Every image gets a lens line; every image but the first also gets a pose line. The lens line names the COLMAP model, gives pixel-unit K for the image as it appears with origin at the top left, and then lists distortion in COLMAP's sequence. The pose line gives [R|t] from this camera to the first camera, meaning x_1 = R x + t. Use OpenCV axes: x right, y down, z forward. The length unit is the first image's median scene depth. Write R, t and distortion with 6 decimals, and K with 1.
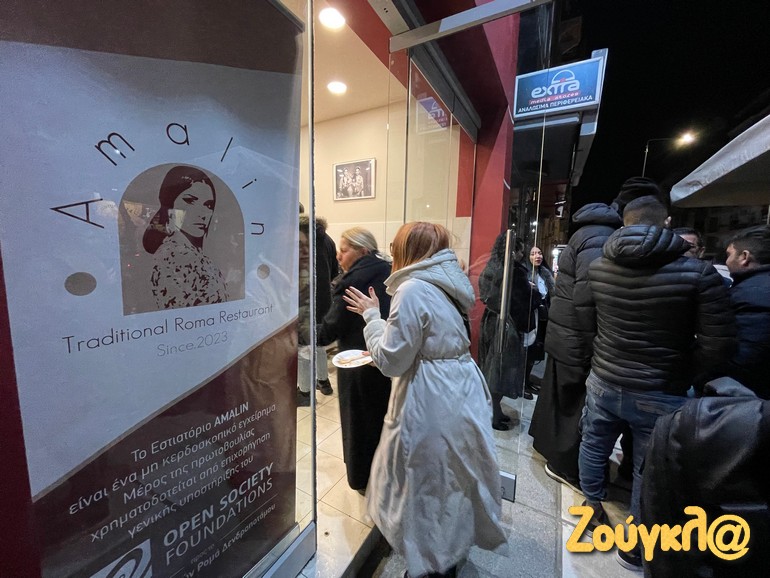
lens RADIAL K [[311.2, 0, 383.3], [0, 311.2, 291.5], [0, 0, 1]] dist [-0.000667, -0.000028]
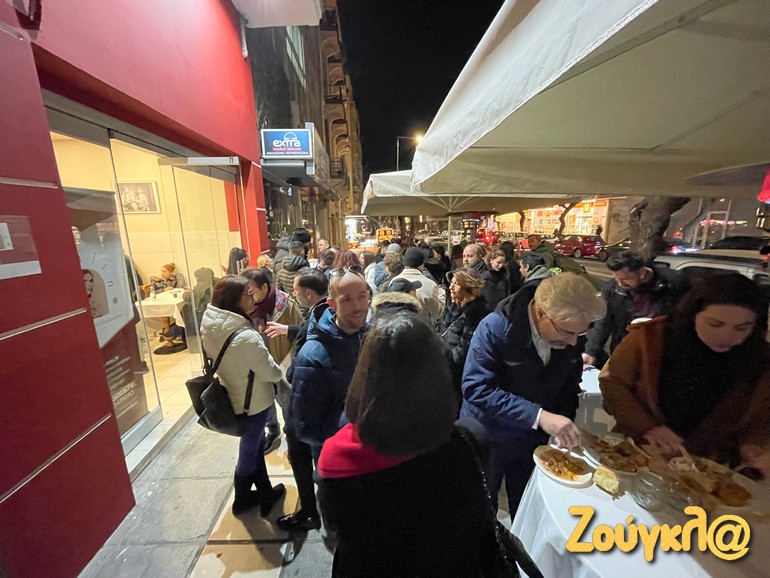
lens RADIAL K [[311.2, 0, 380.0], [0, 311.2, 286.2], [0, 0, 1]] dist [-0.000667, -0.000028]
pose [[0.844797, -0.151258, 0.513263, 0.033145], [0.108485, 0.987710, 0.112519, -0.061525], [-0.523974, -0.039374, 0.850824, -0.581166]]
